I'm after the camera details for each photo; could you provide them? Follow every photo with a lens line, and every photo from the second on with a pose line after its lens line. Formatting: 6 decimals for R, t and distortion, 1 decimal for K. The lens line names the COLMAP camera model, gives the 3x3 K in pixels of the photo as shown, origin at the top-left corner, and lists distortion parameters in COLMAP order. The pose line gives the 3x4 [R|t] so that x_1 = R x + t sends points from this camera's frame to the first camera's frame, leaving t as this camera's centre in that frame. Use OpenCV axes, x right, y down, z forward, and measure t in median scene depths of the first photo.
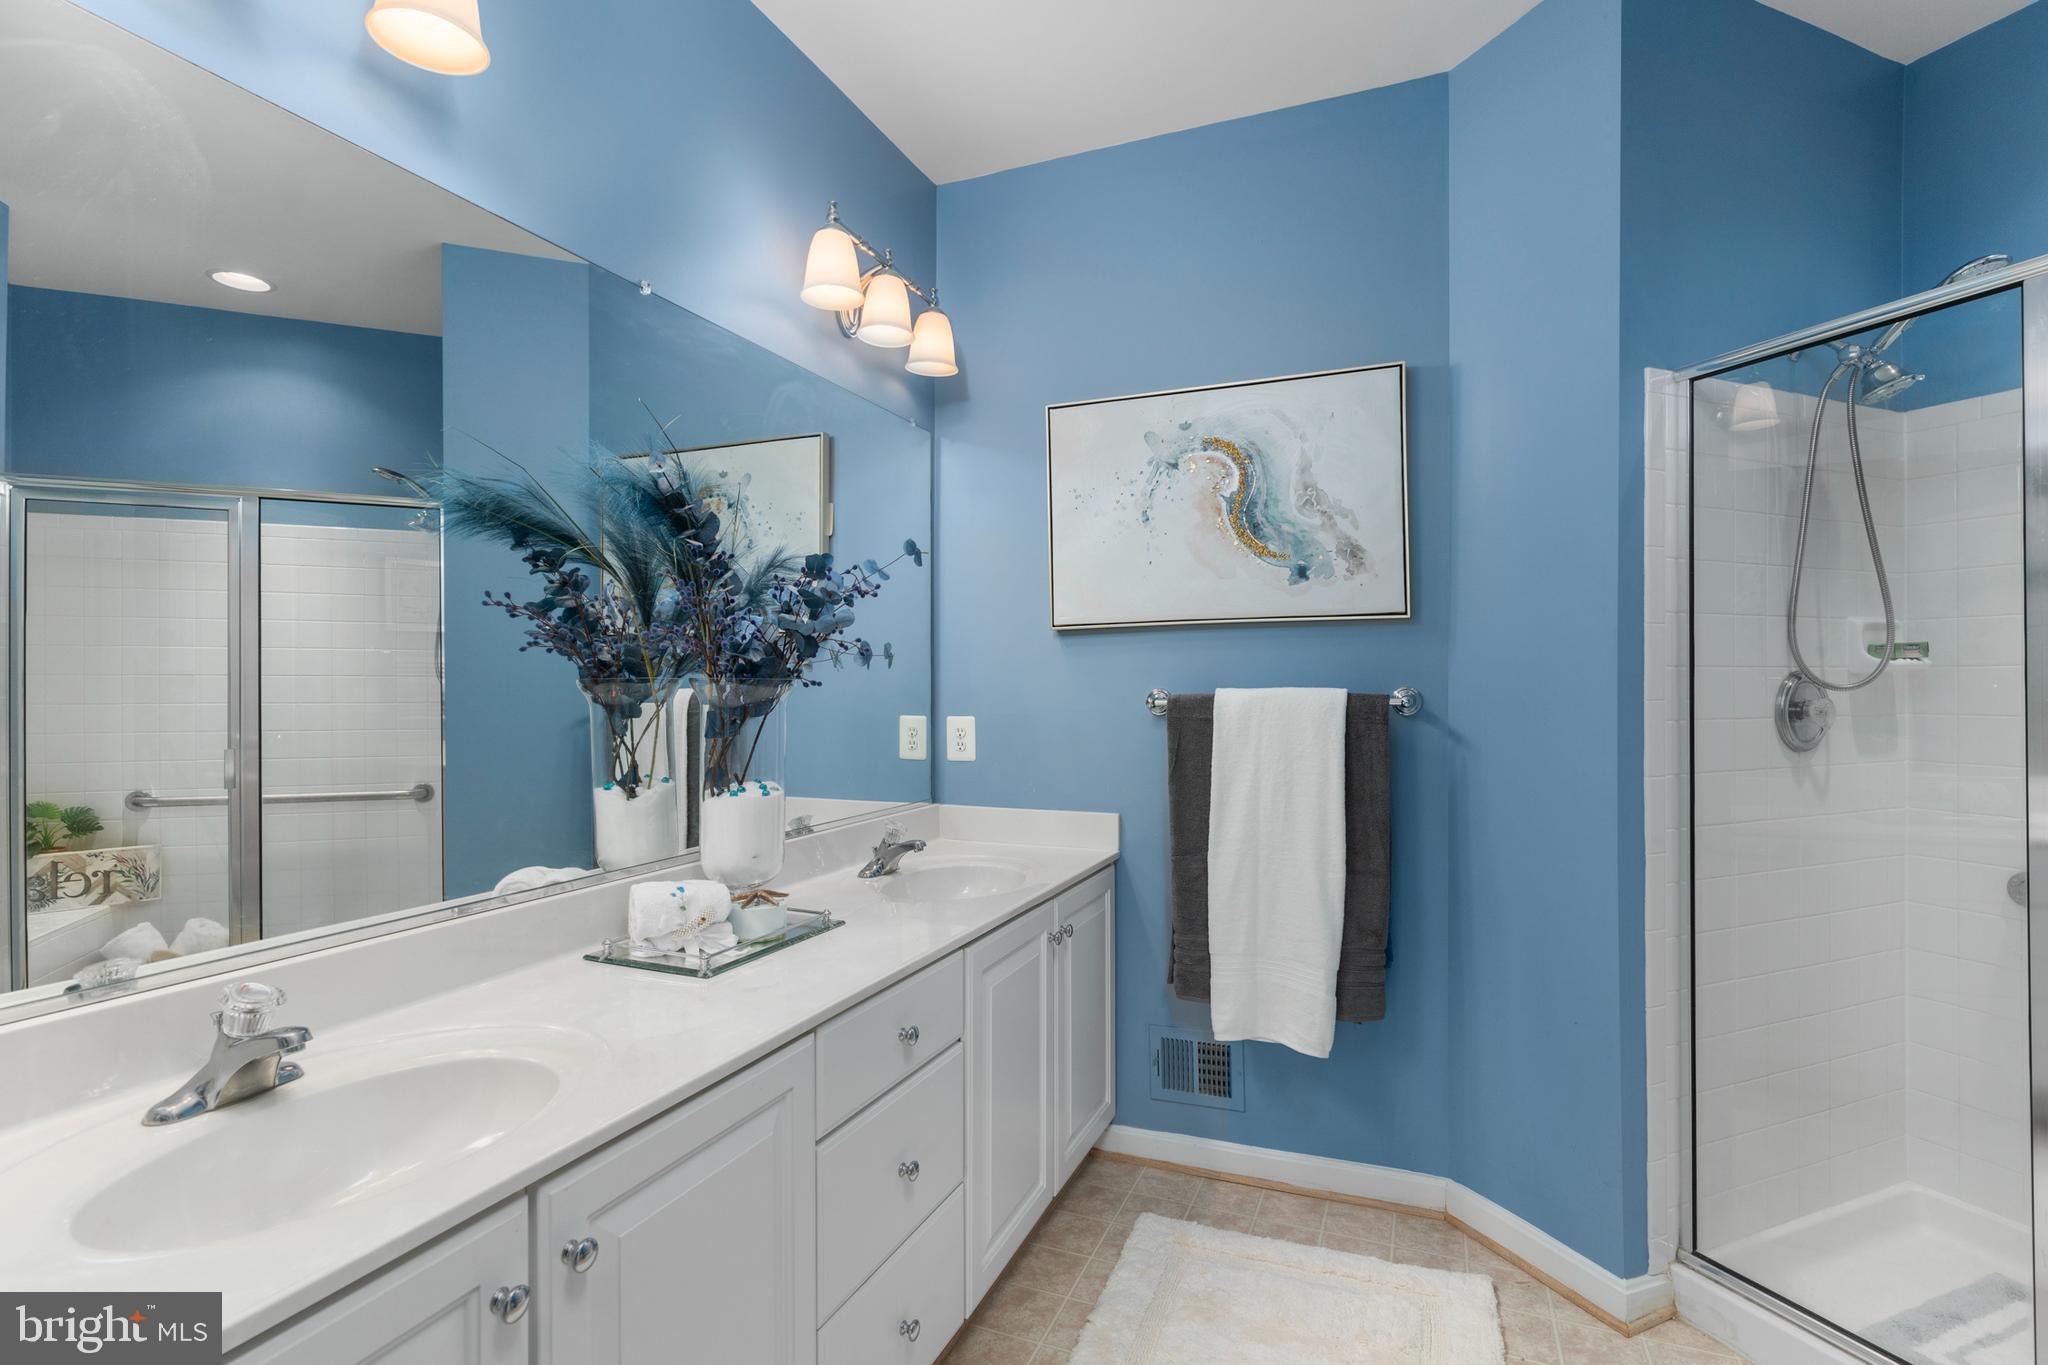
lens RADIAL K [[997.9, 0, 1022.0], [0, 997.9, 676.6], [0, 0, 1]] dist [-0.006982, 0.000074]
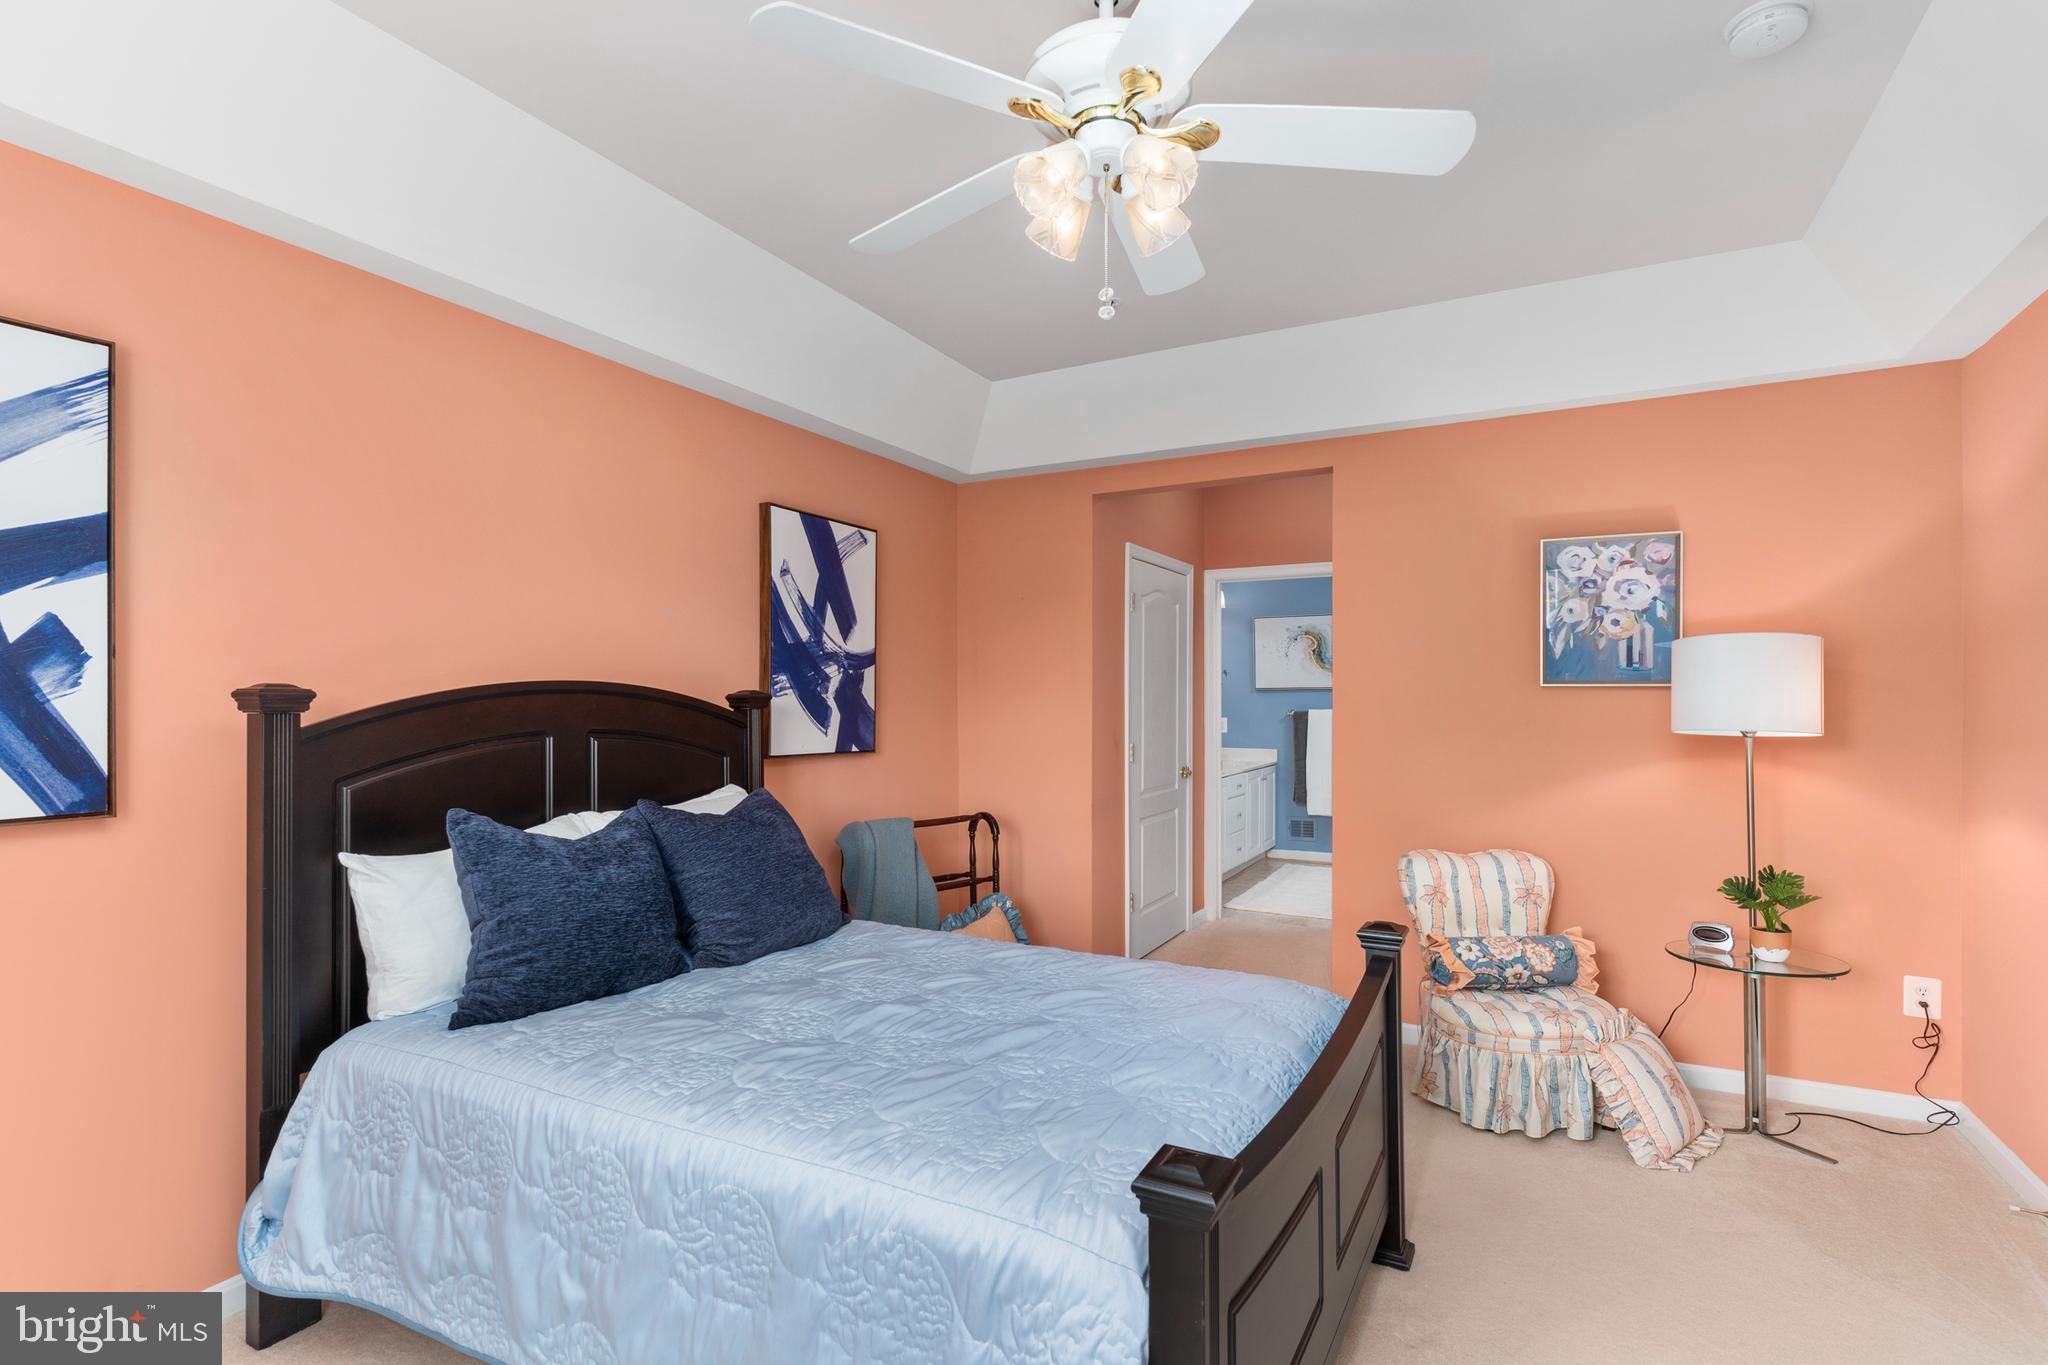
lens RADIAL K [[997.9, 0, 1026.7], [0, 997.9, 691.2], [0, 0, 1]] dist [-0.006982, 0.000074]
pose [[0.996726, 0.006678, -0.080574, -0.448425], [-0.006966, 0.999970, -0.003299, -0.028776], [0.080550, 0.003850, 0.996743, -2.247552]]
